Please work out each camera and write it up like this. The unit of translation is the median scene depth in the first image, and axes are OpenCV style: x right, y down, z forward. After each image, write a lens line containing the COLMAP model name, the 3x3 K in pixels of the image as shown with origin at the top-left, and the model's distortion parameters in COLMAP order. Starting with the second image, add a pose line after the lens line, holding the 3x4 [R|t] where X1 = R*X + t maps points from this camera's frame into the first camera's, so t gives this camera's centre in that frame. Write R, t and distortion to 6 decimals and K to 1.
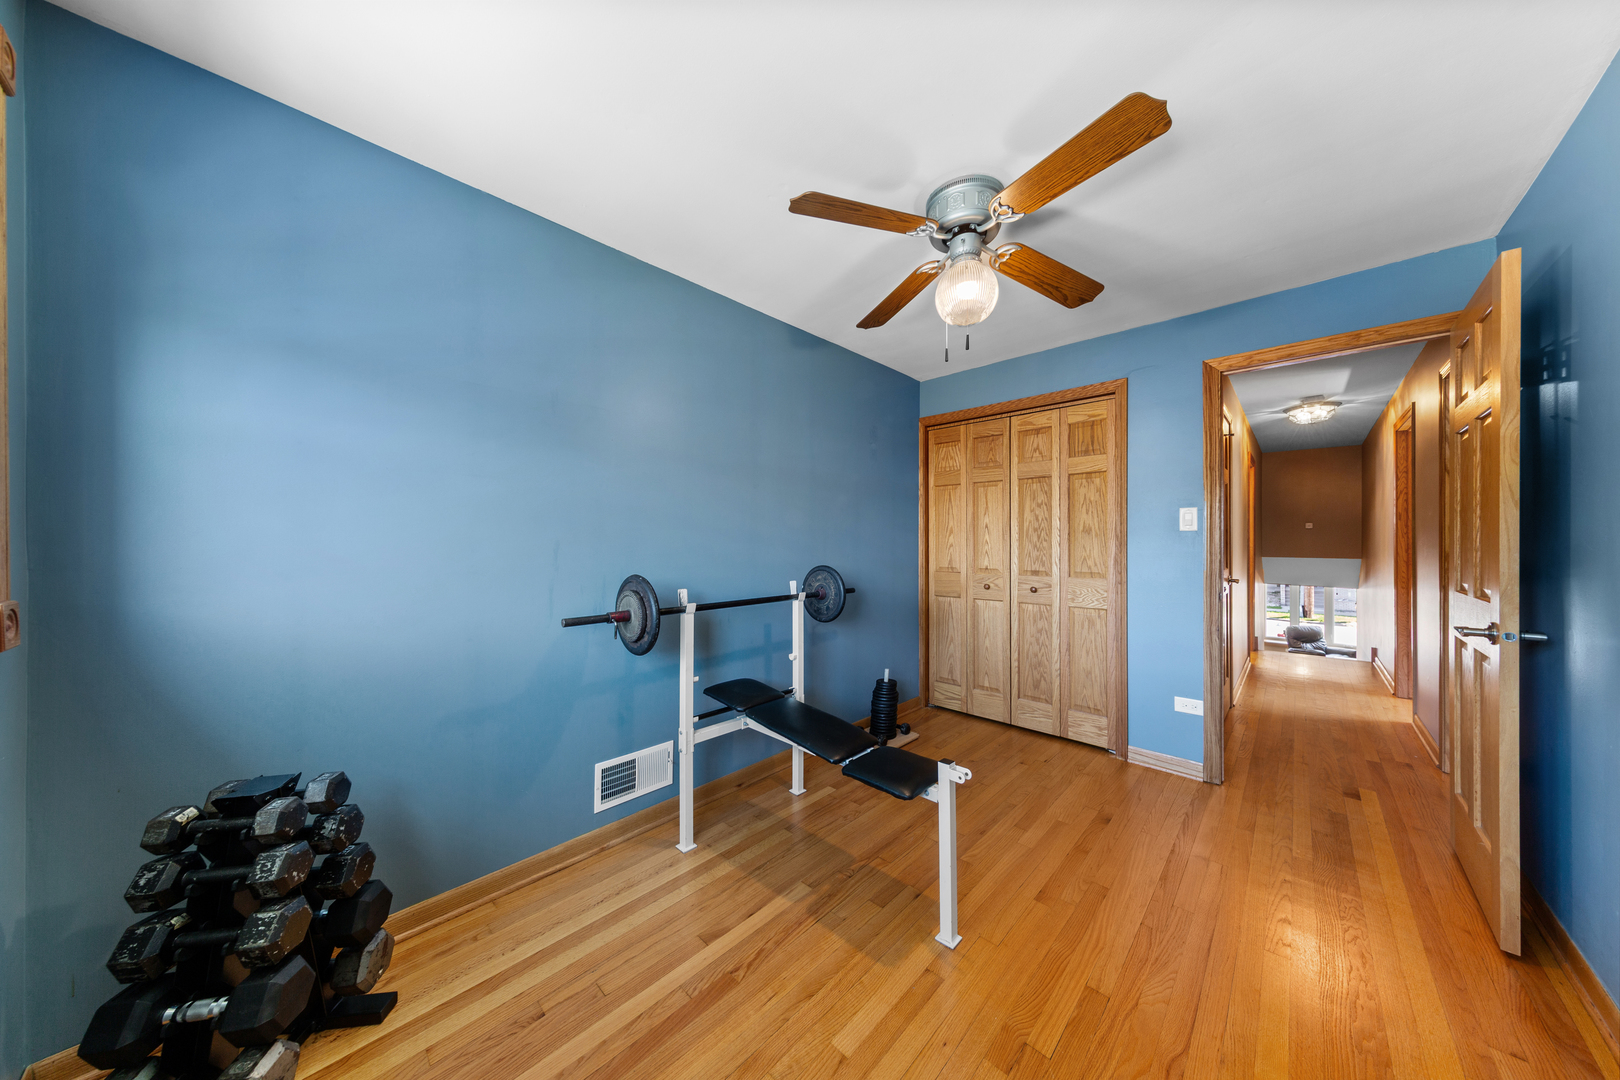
lens RADIAL K [[508.2, 0, 816.4], [0, 508.2, 537.0], [0, 0, 1]] dist [0.006927, -0.000979]
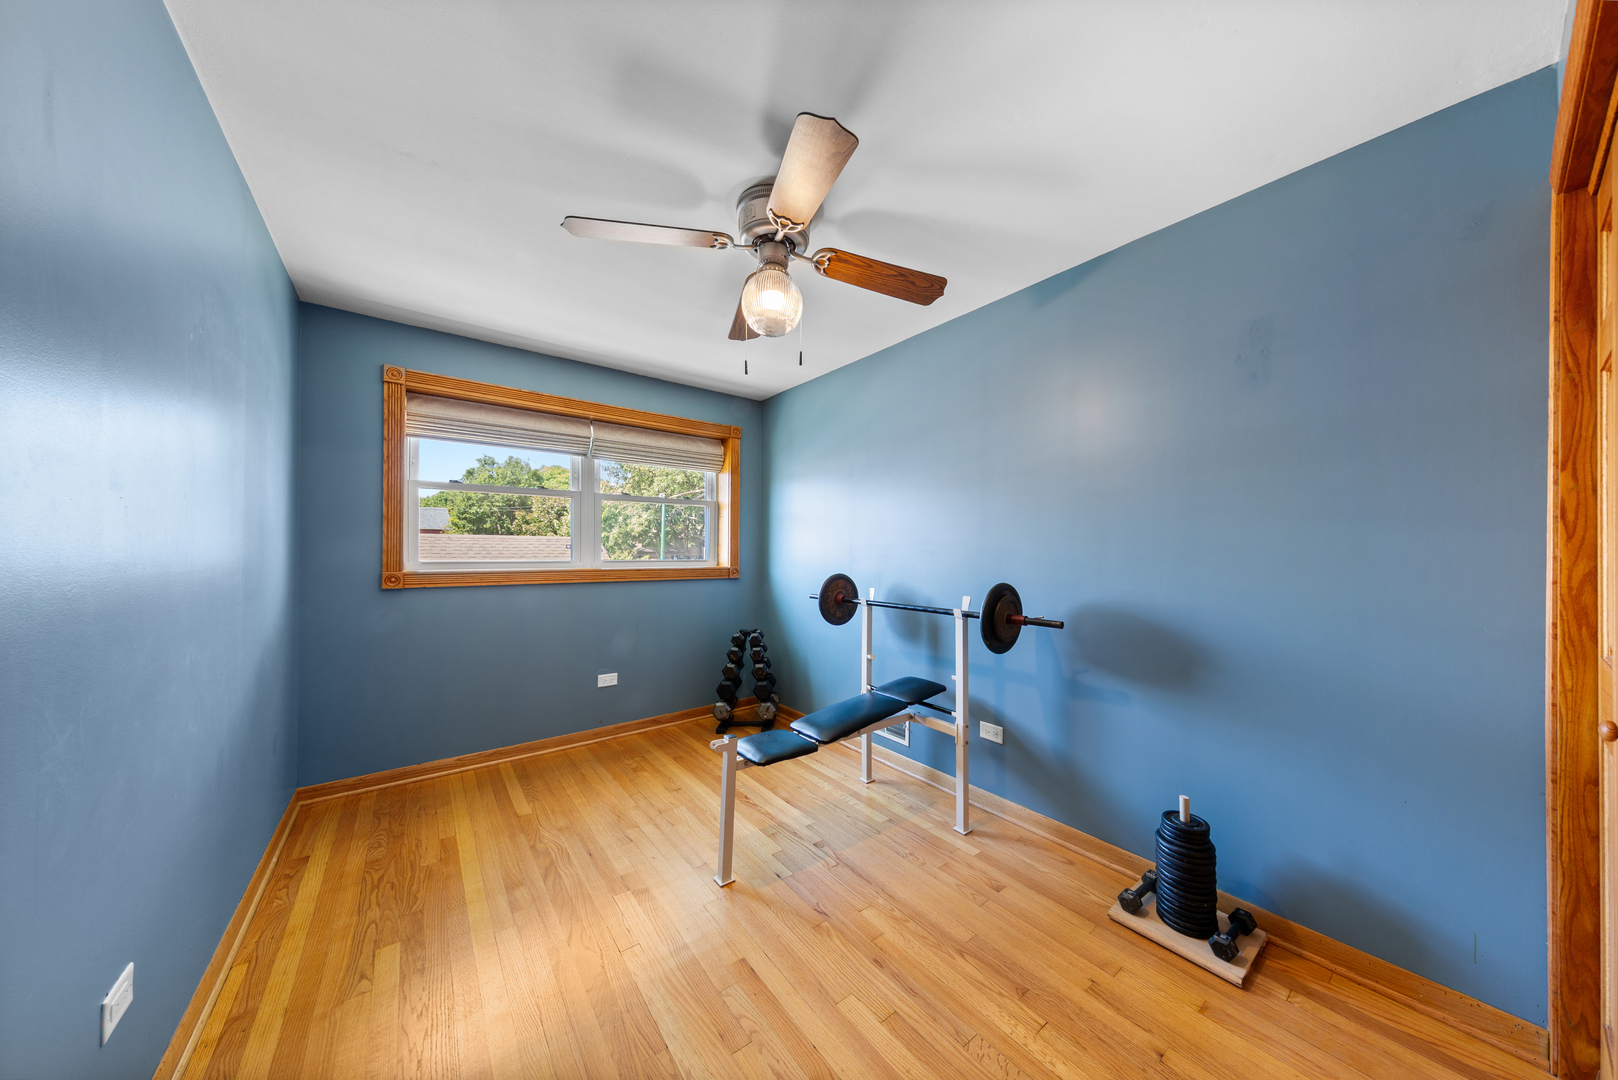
lens RADIAL K [[507.6, 0, 808.3], [0, 507.6, 547.7], [0, 0, 1]] dist [0.006927, -0.000979]
pose [[-0.156649, -0.007021, -0.987629, 1.003553], [-0.003446, 0.999973, -0.006562, 0.011229], [0.987648, 0.002375, -0.156669, 0.978157]]
